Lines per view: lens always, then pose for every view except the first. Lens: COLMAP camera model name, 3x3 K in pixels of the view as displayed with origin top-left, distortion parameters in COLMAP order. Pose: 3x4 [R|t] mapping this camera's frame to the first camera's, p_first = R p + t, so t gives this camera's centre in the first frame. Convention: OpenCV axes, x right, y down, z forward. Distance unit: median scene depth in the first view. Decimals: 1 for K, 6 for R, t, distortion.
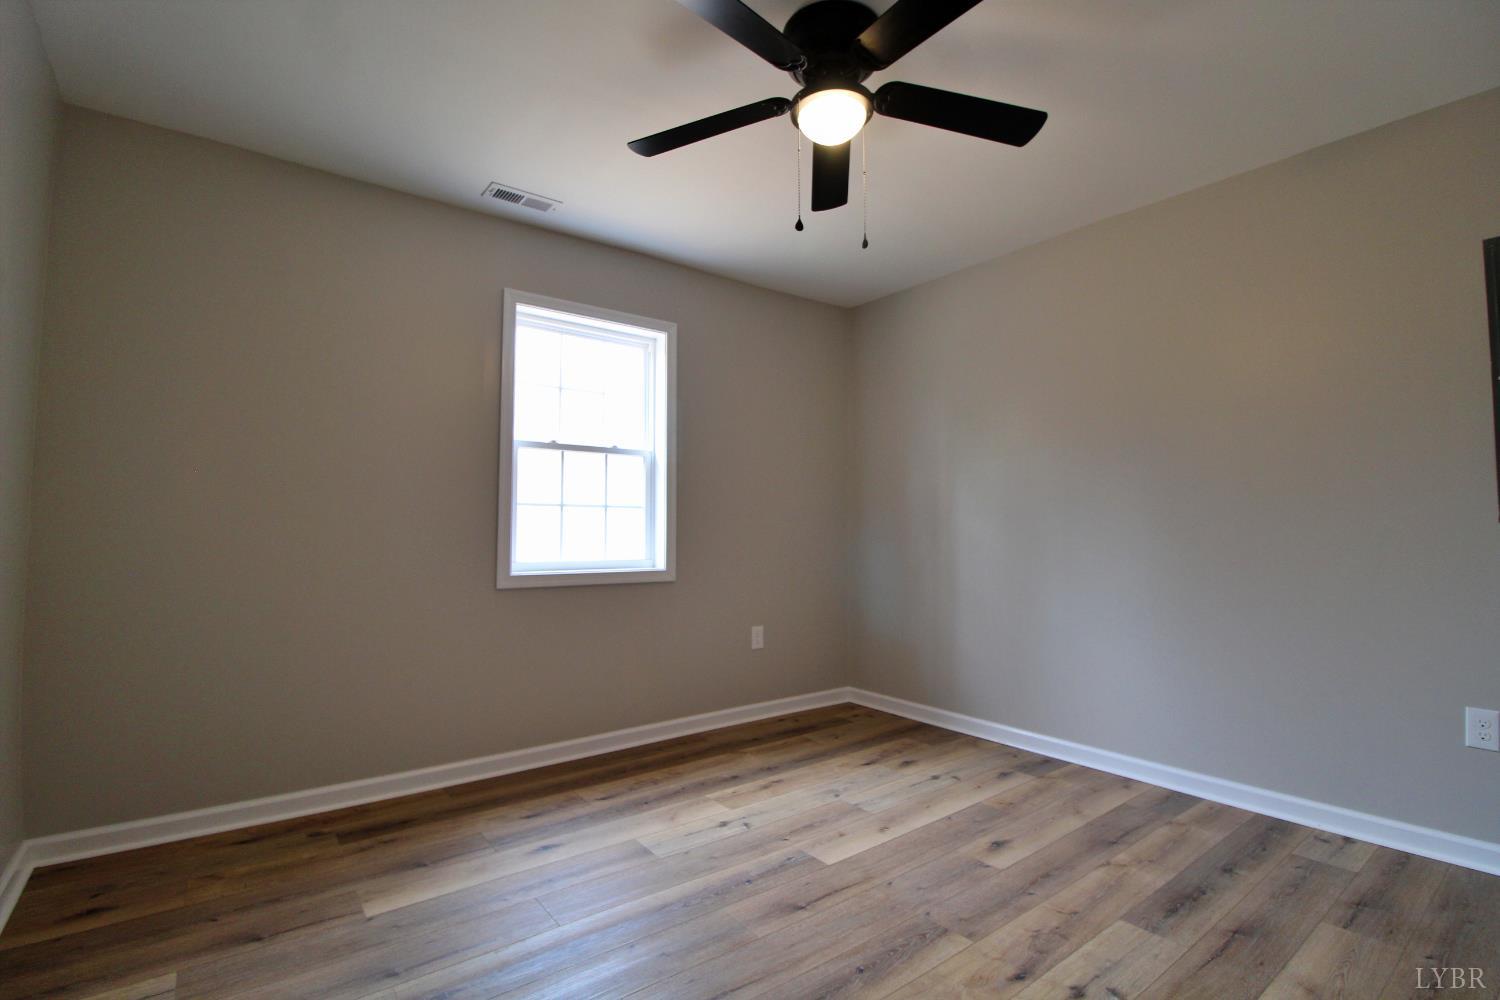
lens RADIAL K [[695.8, 0, 757.0], [0, 695.8, 492.3], [0, 0, 1]] dist [0.001785, -0.014629]
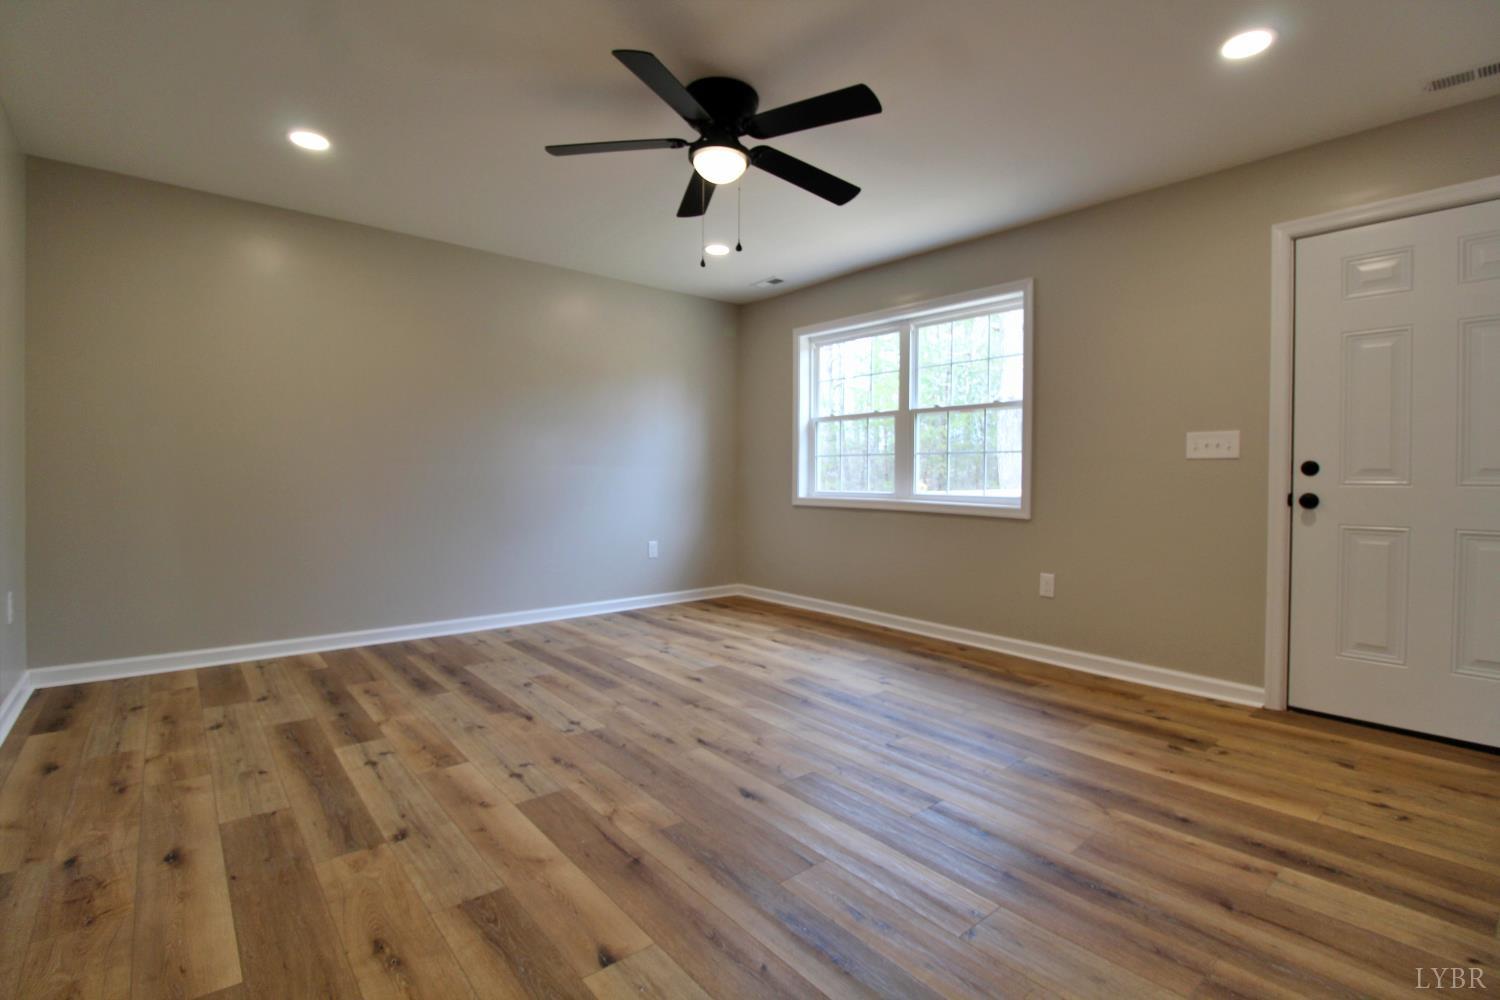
lens RADIAL K [[695.8, 0, 757.0], [0, 695.8, 492.3], [0, 0, 1]] dist [0.001785, -0.014629]
pose [[0.047100, 0.023211, -0.998620, 1.244334], [0.041505, 0.998821, 0.025173, 0.053018], [0.998028, -0.042633, 0.046081, 0.742516]]
